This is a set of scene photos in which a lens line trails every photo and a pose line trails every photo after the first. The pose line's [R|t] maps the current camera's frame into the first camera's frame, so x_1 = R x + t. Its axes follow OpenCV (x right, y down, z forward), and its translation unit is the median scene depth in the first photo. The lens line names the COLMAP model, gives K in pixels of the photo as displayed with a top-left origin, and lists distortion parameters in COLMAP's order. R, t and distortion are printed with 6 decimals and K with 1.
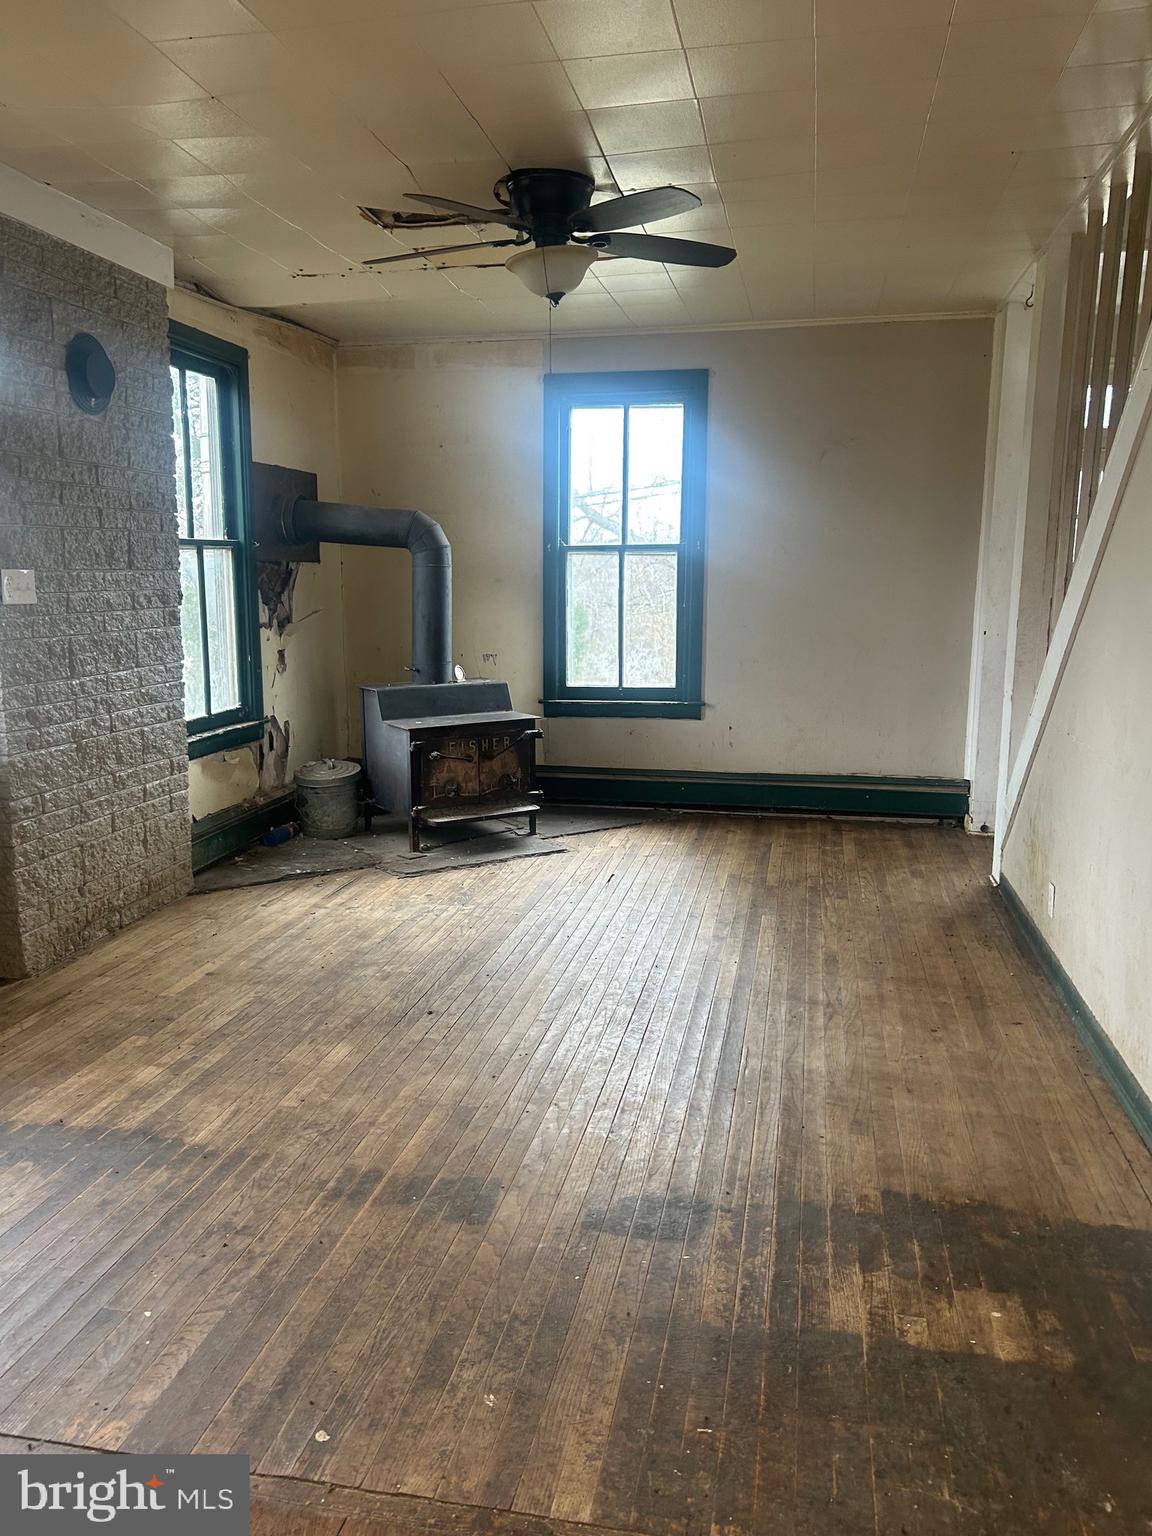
lens RADIAL K [[1157.3, 0, 581.2], [0, 1157.3, 778.9], [0, 0, 1]] dist [0.065033, -0.068214]
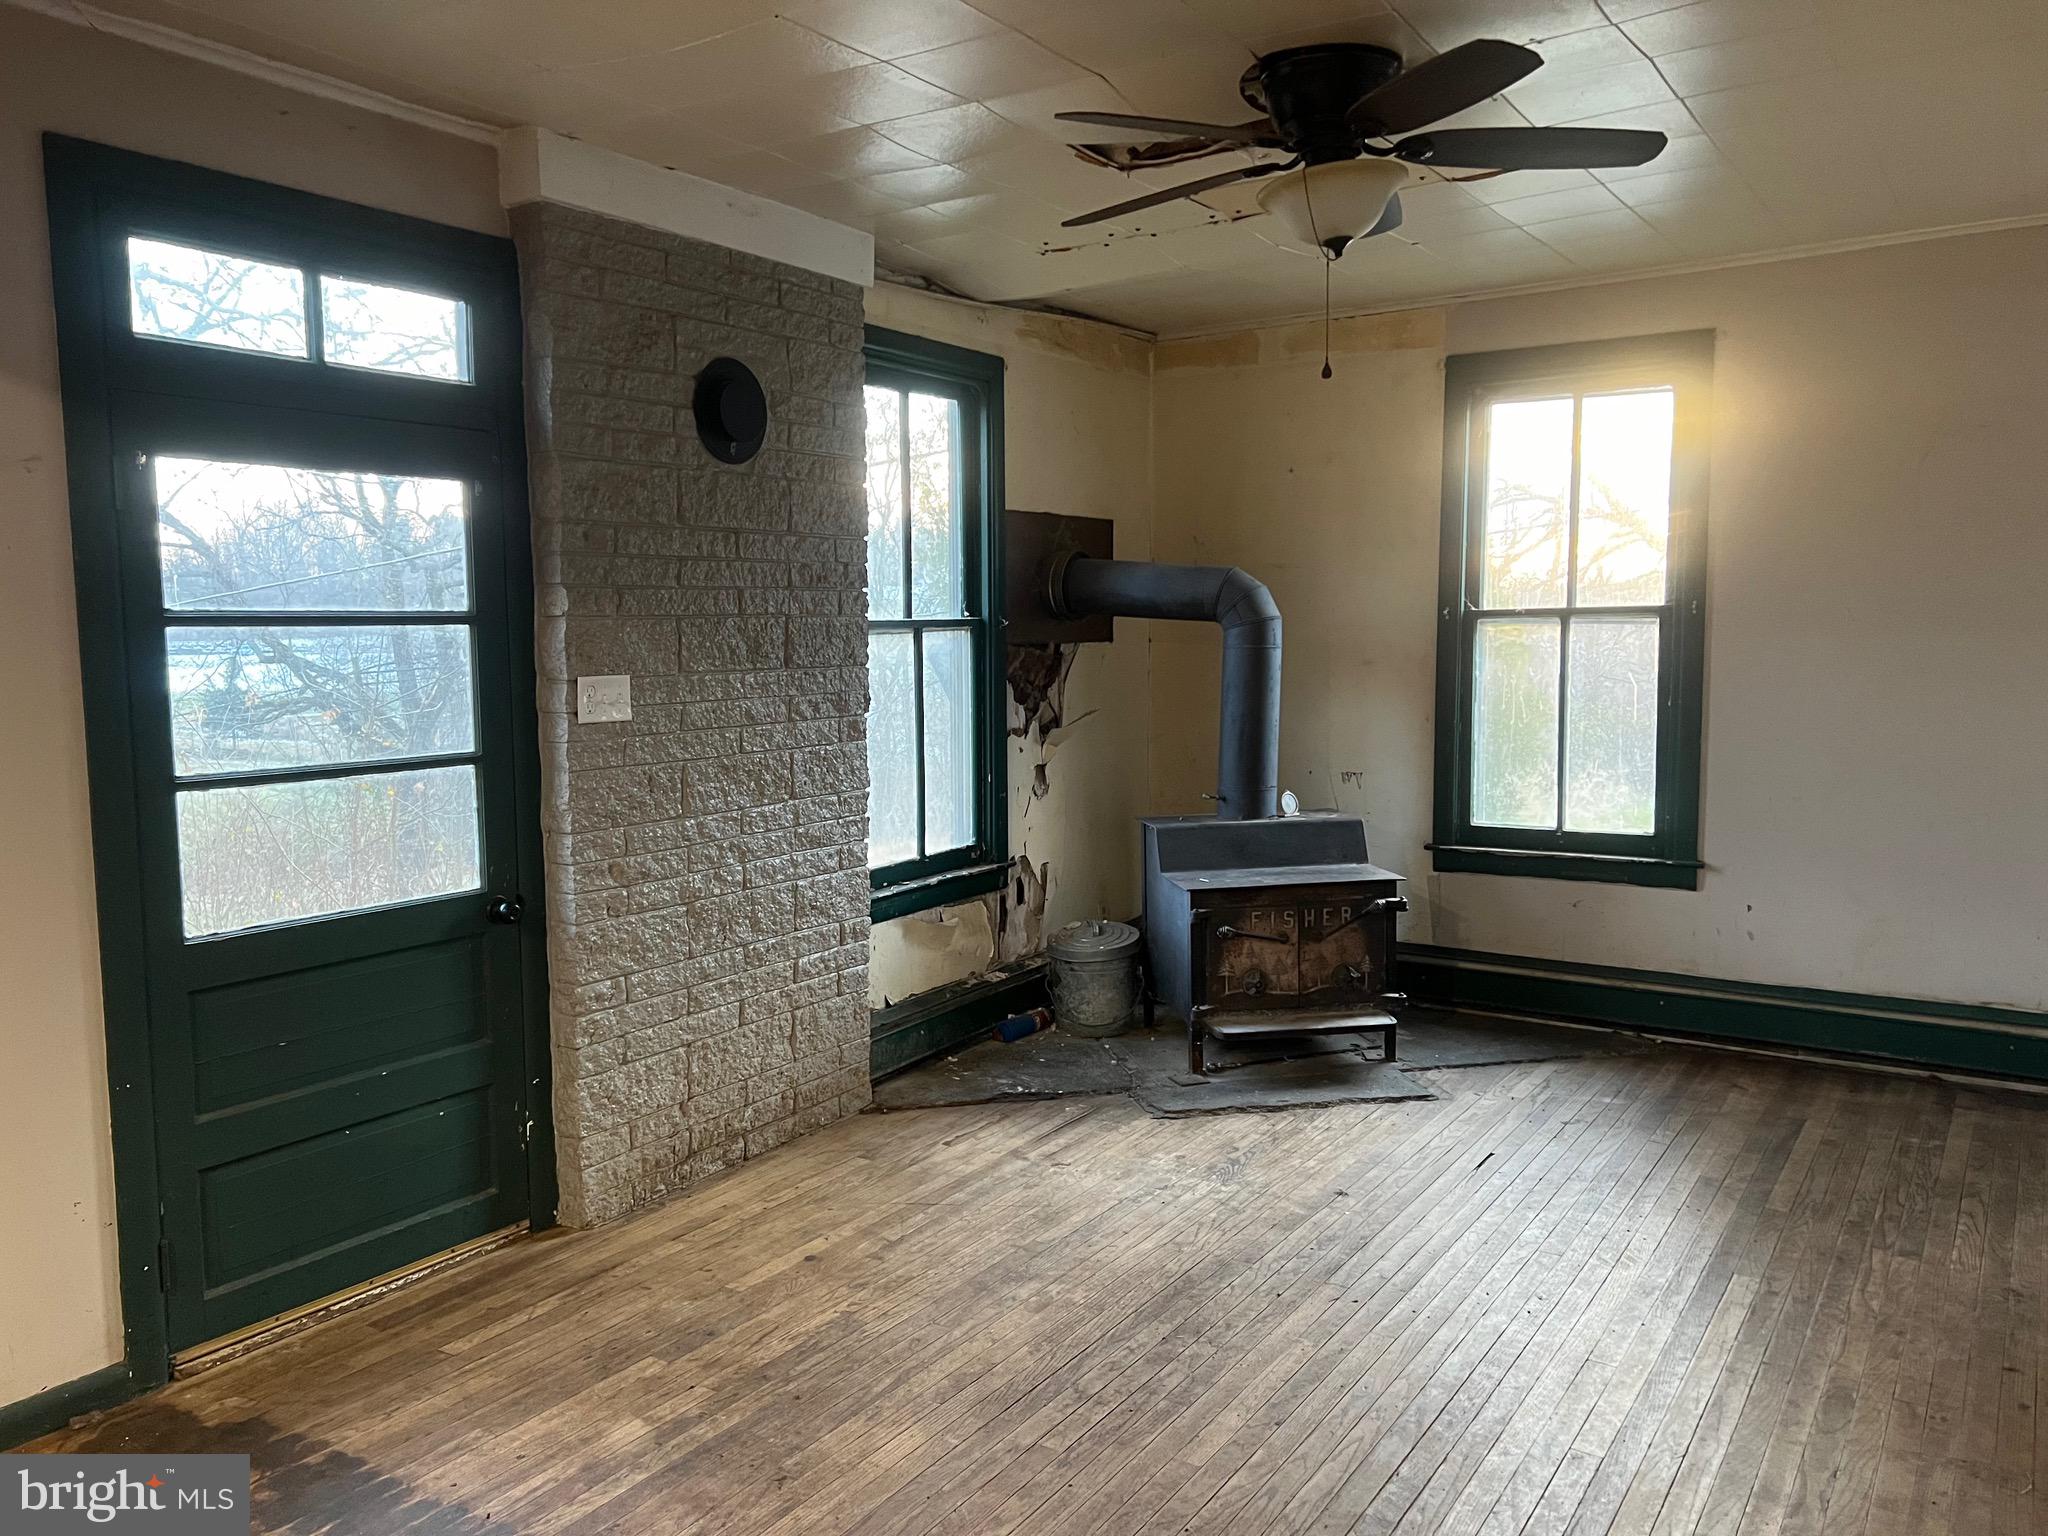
lens RADIAL K [[1541.0, 0, 1037.3], [0, 1541.0, 781.7], [0, 0, 1]] dist [0.058601, -0.064298]
pose [[0.927228, 0.029245, -0.373353, 0.118319], [-0.055352, 0.996699, -0.059396, -0.056104], [0.370383, 0.075739, 0.925786, 0.159422]]
